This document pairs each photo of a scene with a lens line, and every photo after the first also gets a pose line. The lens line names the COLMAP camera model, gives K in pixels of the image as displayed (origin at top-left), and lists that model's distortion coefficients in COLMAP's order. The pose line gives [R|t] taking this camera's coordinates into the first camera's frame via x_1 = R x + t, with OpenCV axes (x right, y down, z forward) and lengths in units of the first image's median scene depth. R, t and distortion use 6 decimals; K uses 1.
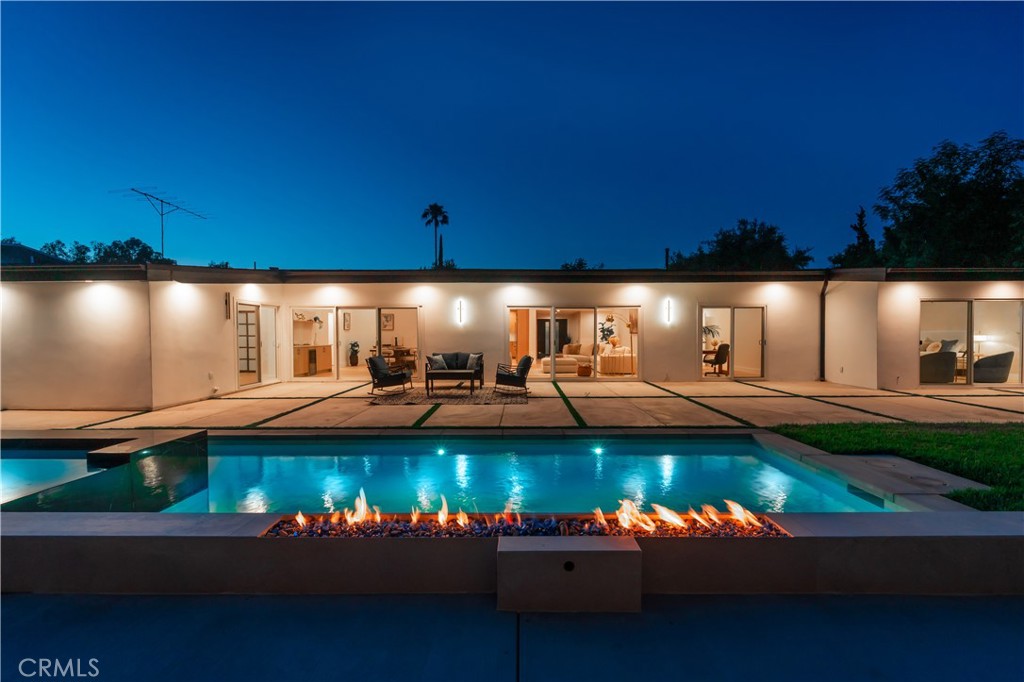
lens RADIAL K [[419.9, 0, 512.3], [0, 419.9, 352.0], [0, 0, 1]] dist [-0.003960, 0.000500]
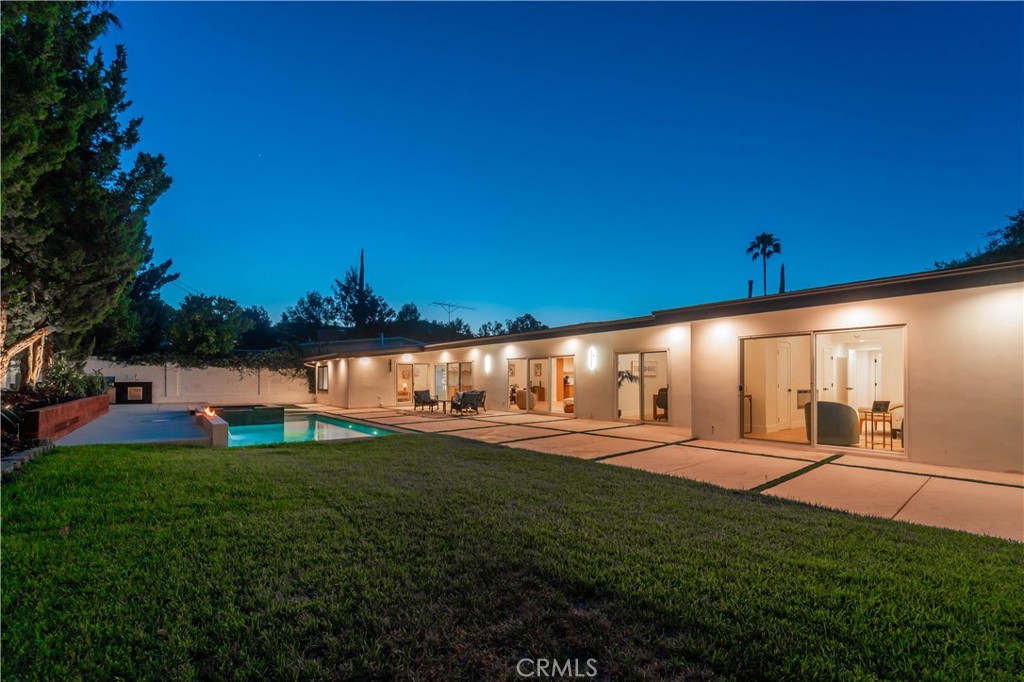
lens RADIAL K [[419.9, 0, 500.4], [0, 419.9, 373.1], [0, 0, 1]] dist [-0.003960, 0.000500]
pose [[0.621803, -0.010879, -0.783098, 1.109785], [-0.032357, 0.998693, -0.039566, -0.003614], [0.782505, 0.049940, 0.620638, 0.089600]]
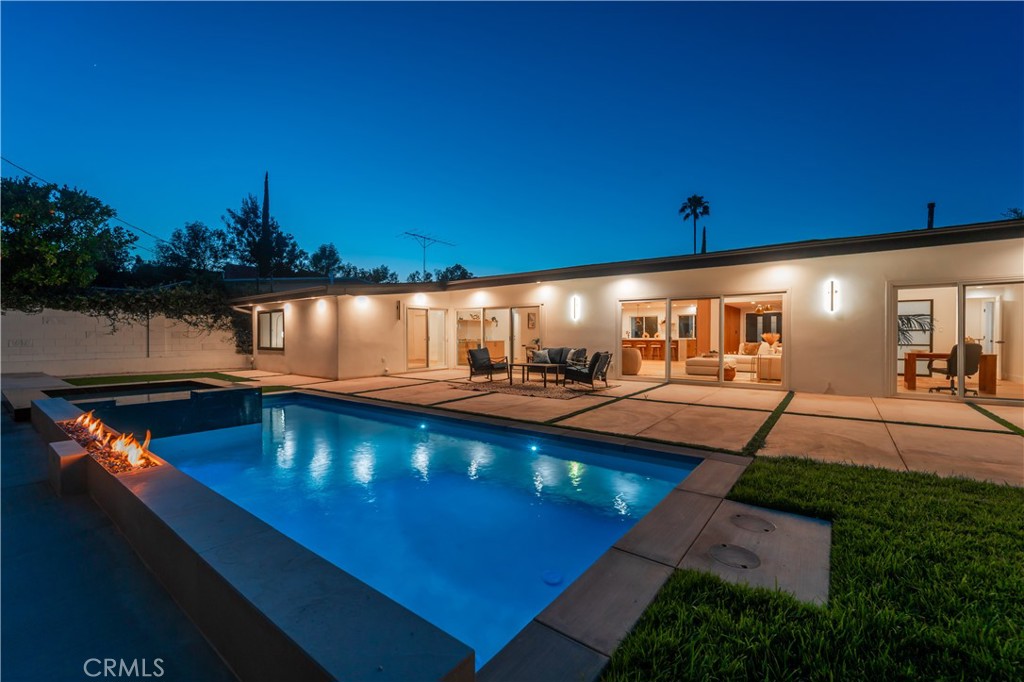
lens RADIAL K [[419.9, 0, 510.1], [0, 419.9, 335.4], [0, 0, 1]] dist [-0.003960, 0.000500]
pose [[0.797318, 0.001067, -0.603559, 0.363672], [-0.025906, 0.999137, -0.032456, 0.006813], [0.603004, 0.041514, 0.796657, 0.103129]]
